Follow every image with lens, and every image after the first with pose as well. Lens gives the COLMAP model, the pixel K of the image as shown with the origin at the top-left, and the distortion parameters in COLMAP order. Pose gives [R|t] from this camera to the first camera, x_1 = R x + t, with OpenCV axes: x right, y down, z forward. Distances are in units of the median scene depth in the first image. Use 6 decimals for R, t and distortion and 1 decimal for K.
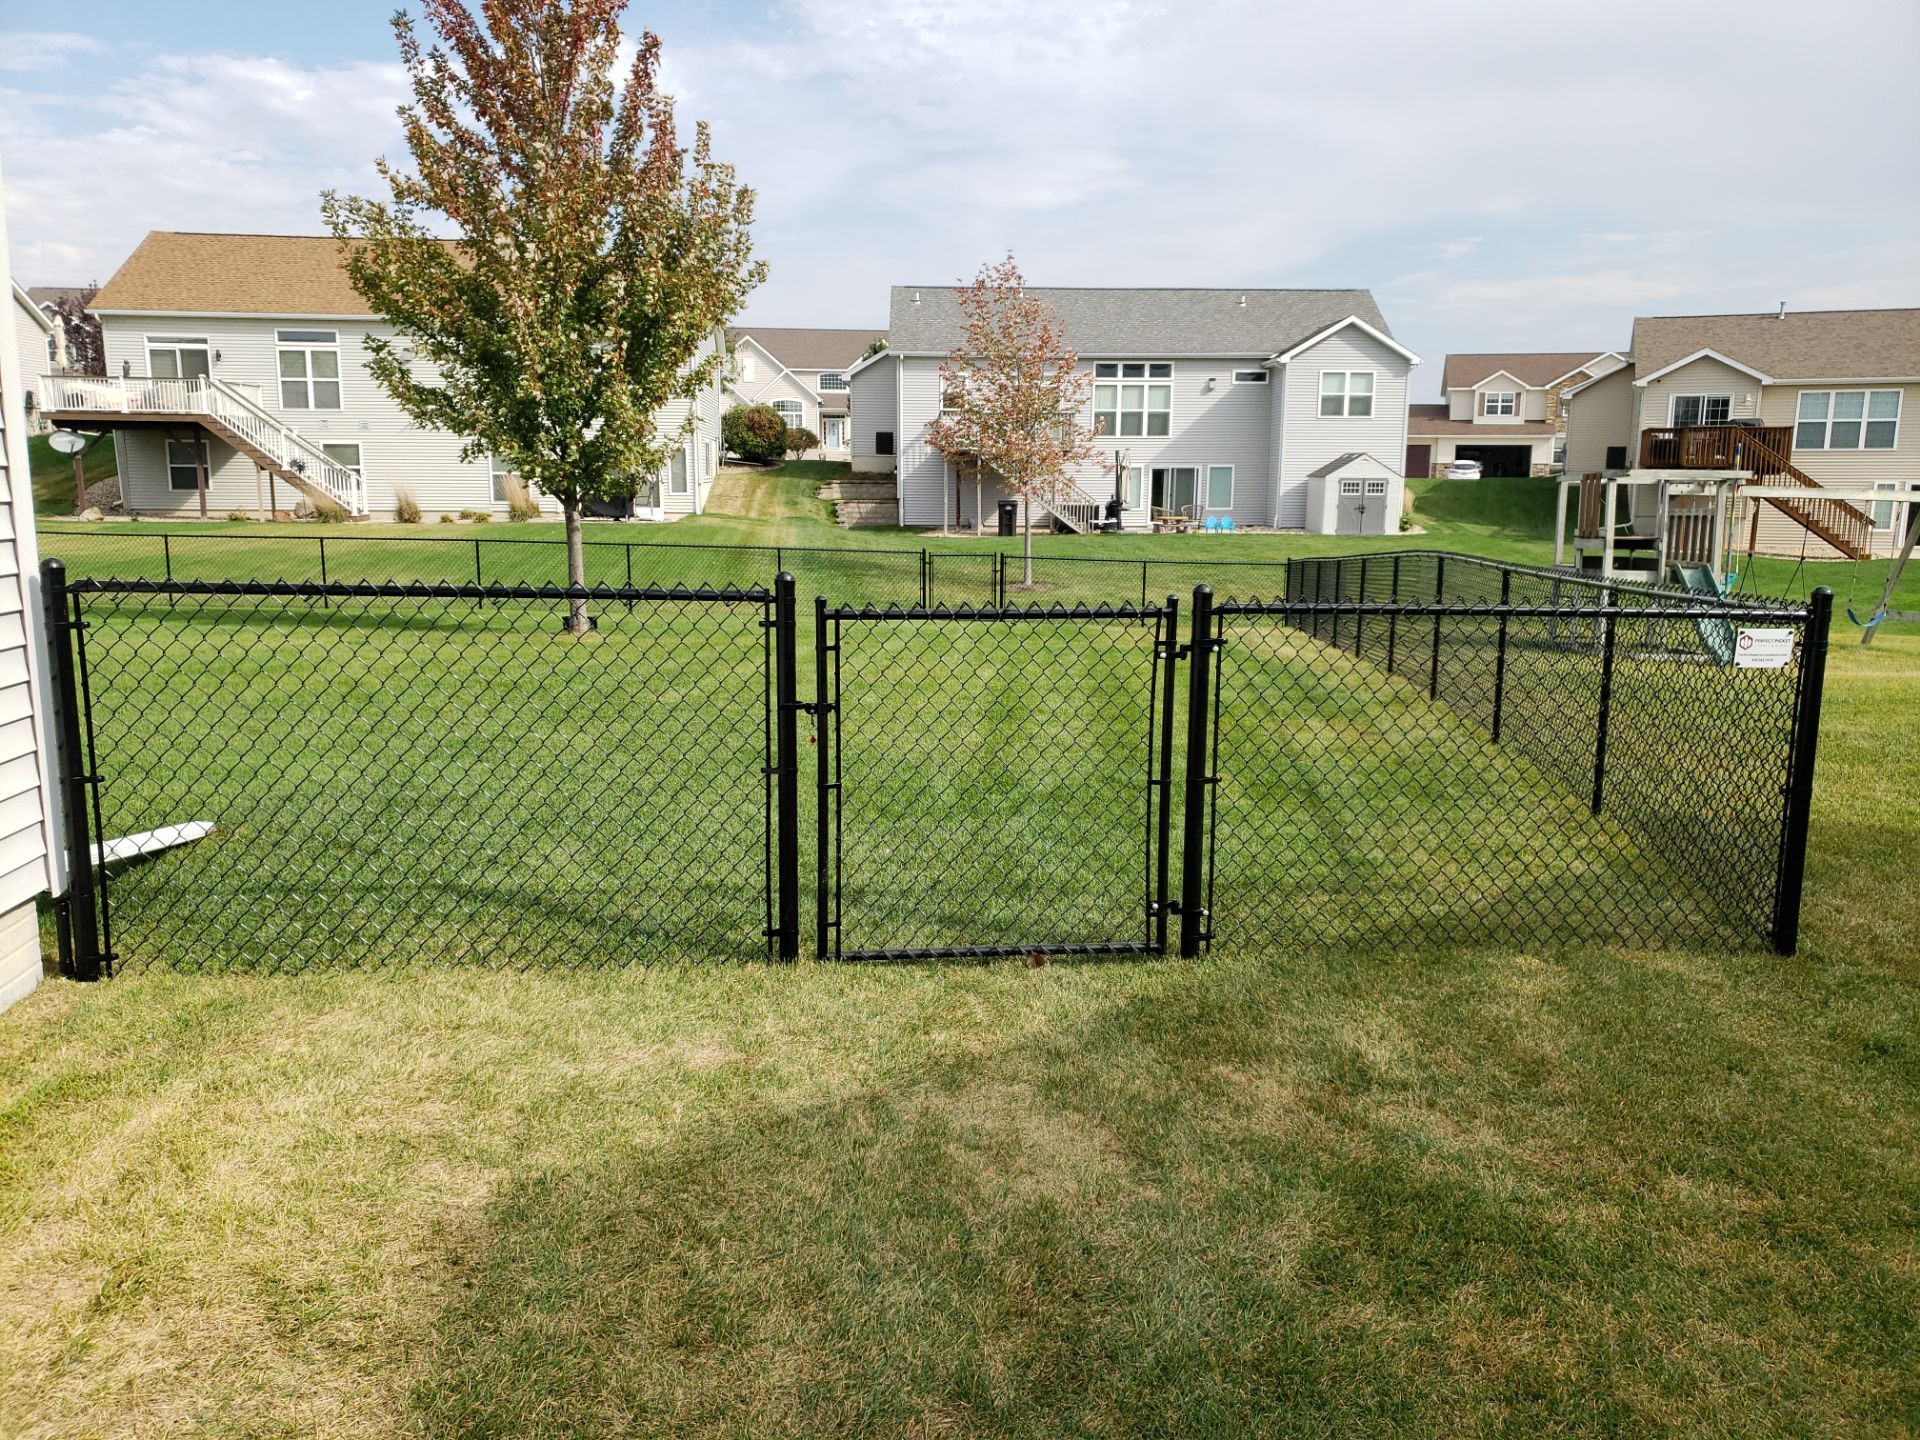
lens RADIAL K [[1474.8, 0, 947.5], [0, 1474.8, 726.8], [0, 0, 1]] dist [0.014065, 0.004458]
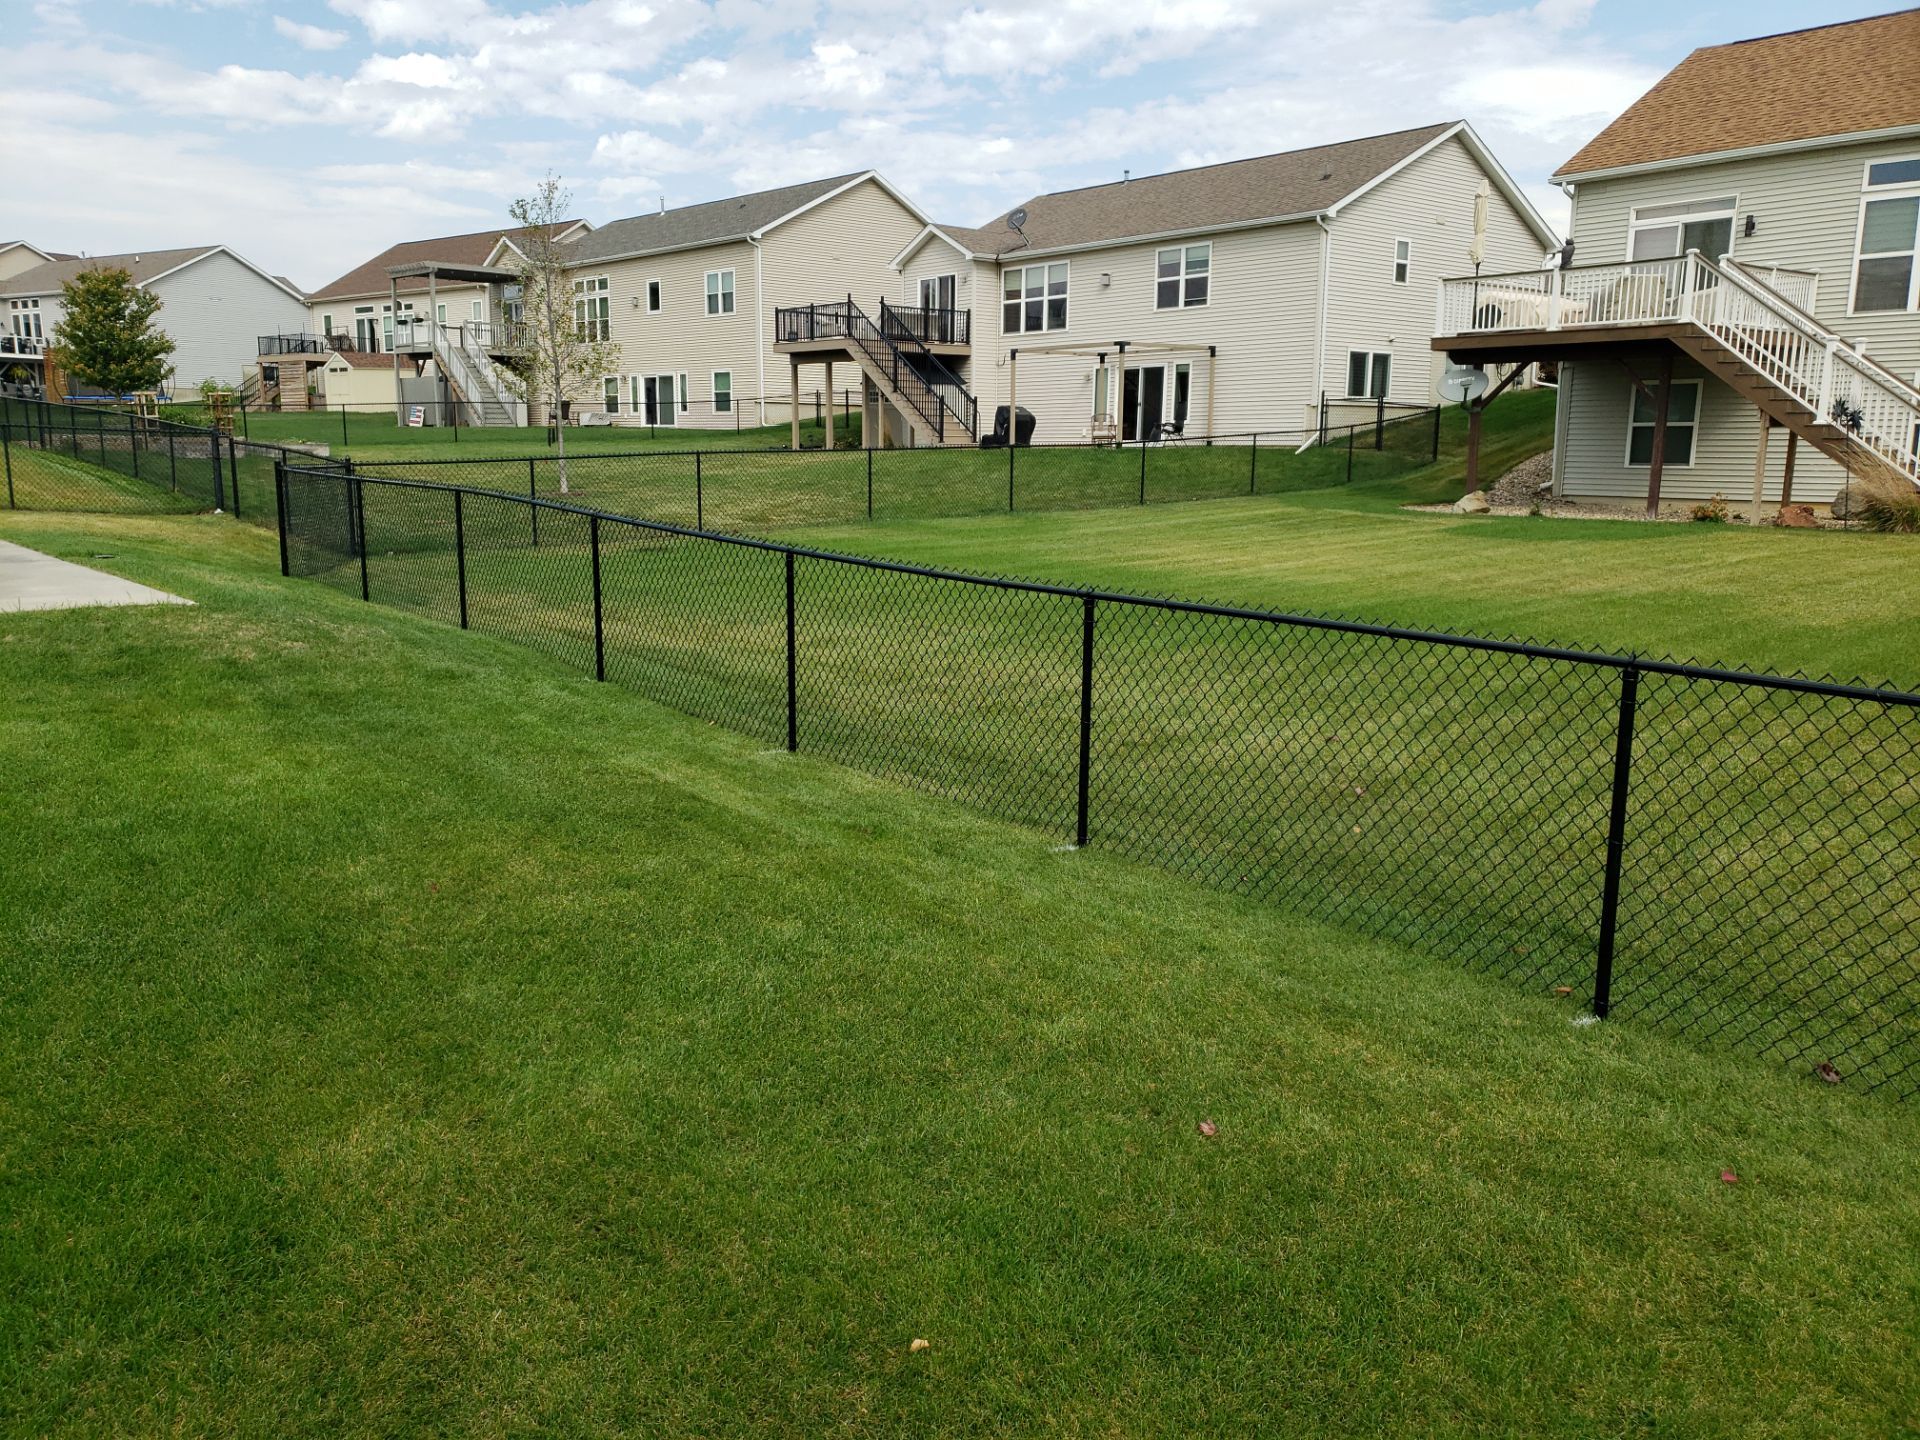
lens RADIAL K [[1448.1, 0, 916.2], [0, 1448.1, 761.9], [0, 0, 1]] dist [0.111194, -0.133886]
pose [[0.545535, 0.167864, -0.821105, -0.148150], [-0.135575, 0.984508, 0.111195, -0.060685], [0.827049, 0.050661, 0.559842, 0.382560]]
